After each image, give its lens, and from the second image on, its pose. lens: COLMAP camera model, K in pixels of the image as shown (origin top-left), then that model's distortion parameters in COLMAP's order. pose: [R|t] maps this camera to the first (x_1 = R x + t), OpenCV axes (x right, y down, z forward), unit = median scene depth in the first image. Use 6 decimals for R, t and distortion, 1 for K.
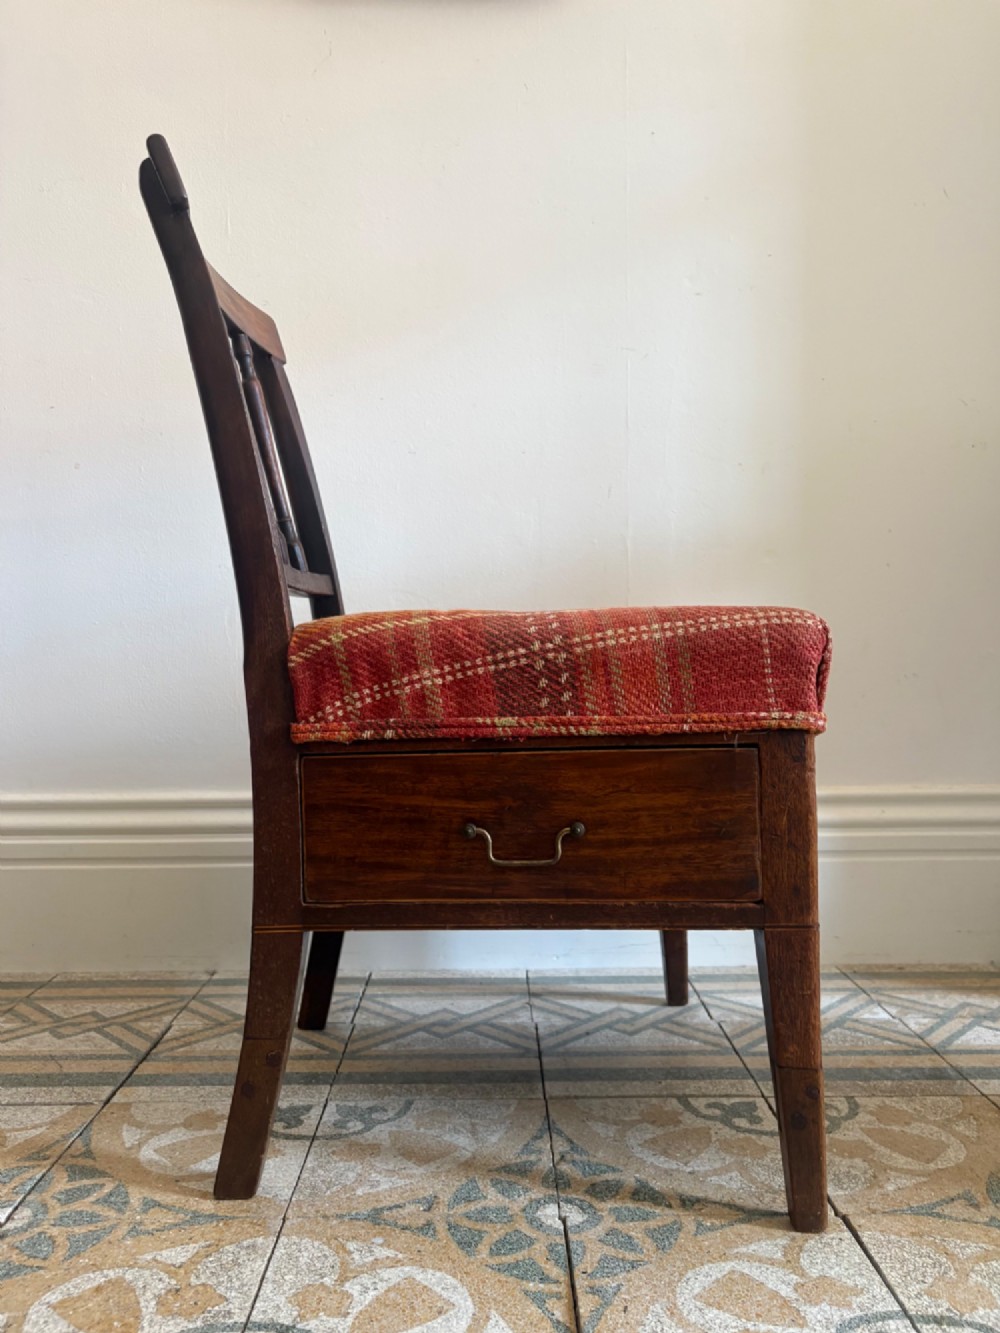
lens RADIAL K [[1058.9, 0, 500.1], [0, 1058.9, 666.3], [0, 0, 1]] dist [0.074365, -0.103047]
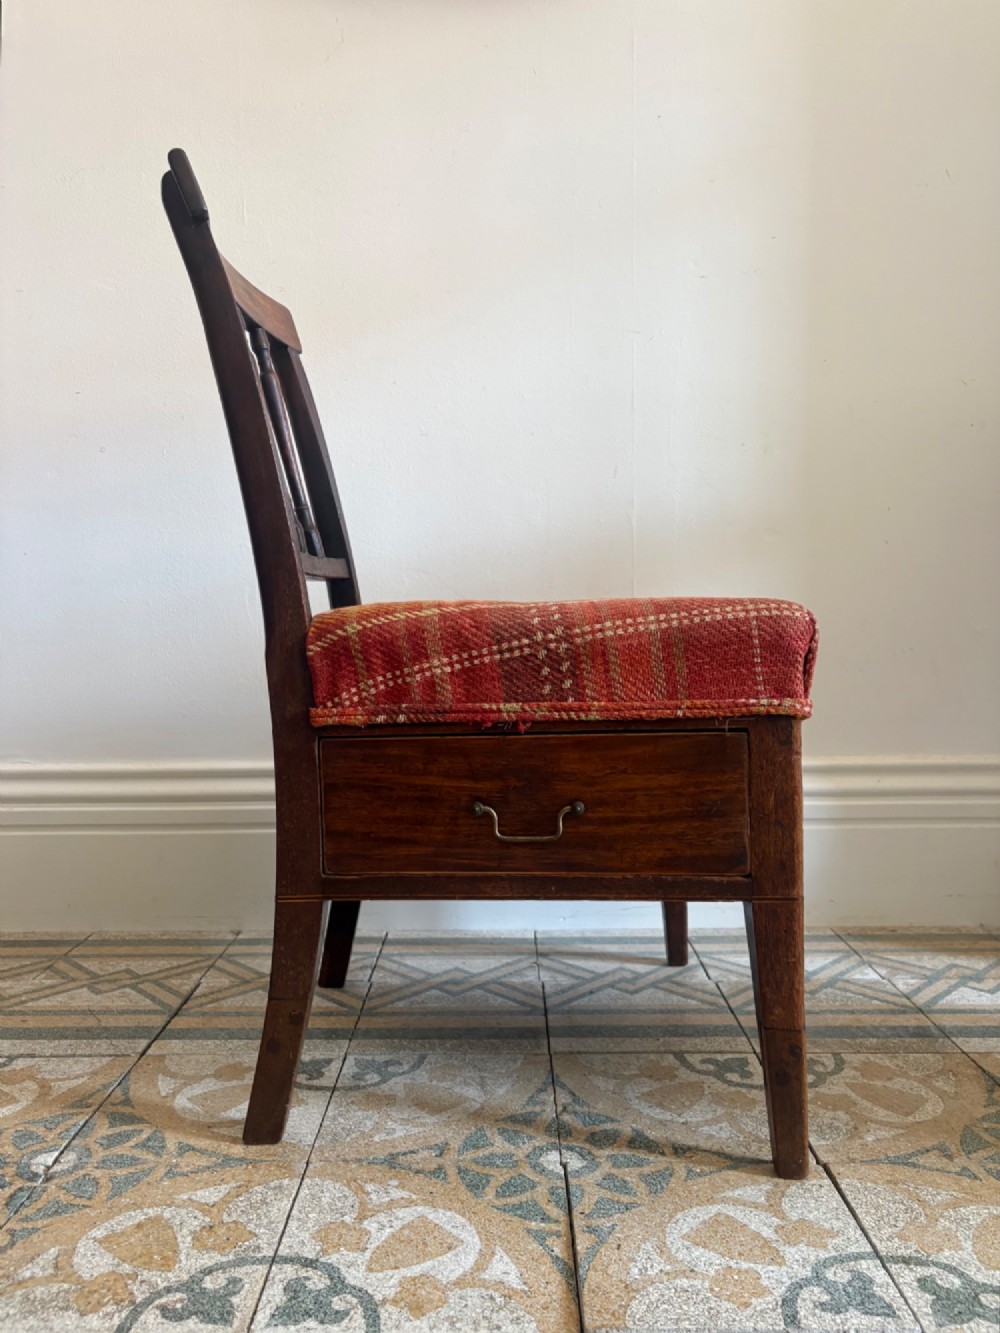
lens RADIAL K [[1049.0, 0, 495.6], [0, 1049.0, 663.3], [0, 0, 1]] dist [0.059589, -0.079968]
pose [[0.999829, -0.001105, -0.018467, 0.008700], [0.001785, 0.999320, 0.036837, -0.027034], [0.018413, -0.036864, 0.999151, -0.046018]]
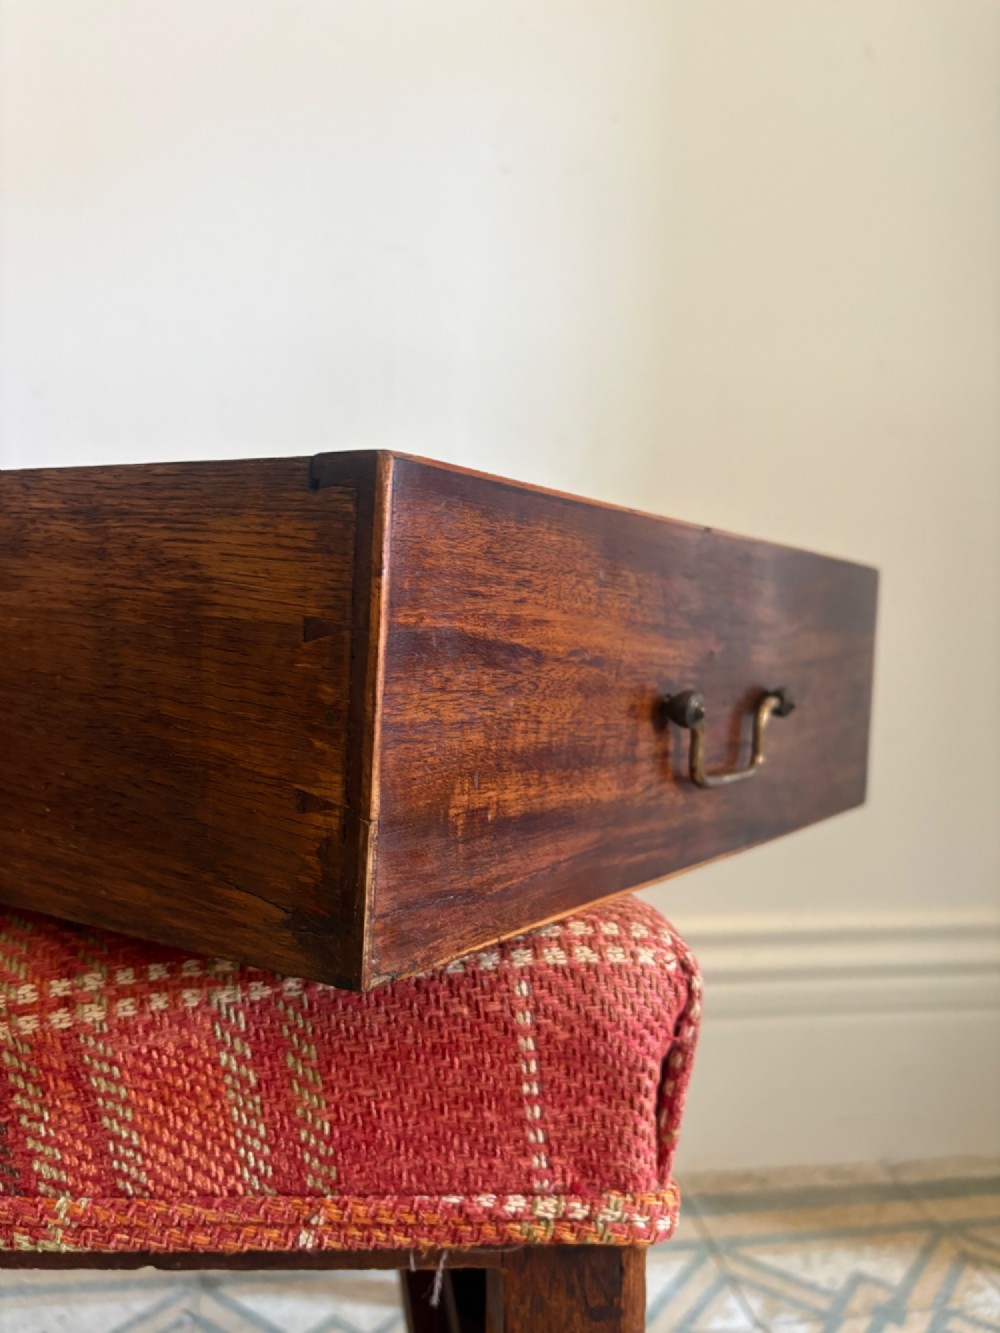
lens RADIAL K [[1079.8, 0, 536.6], [0, 1079.8, 667.8], [0, 0, 1]] dist [-0.012943, 0.001376]
pose [[0.985483, 0.018013, 0.168817, 0.159977], [-0.027837, 0.998042, 0.056005, -0.136360], [-0.167478, -0.059891, 0.984055, 0.545351]]
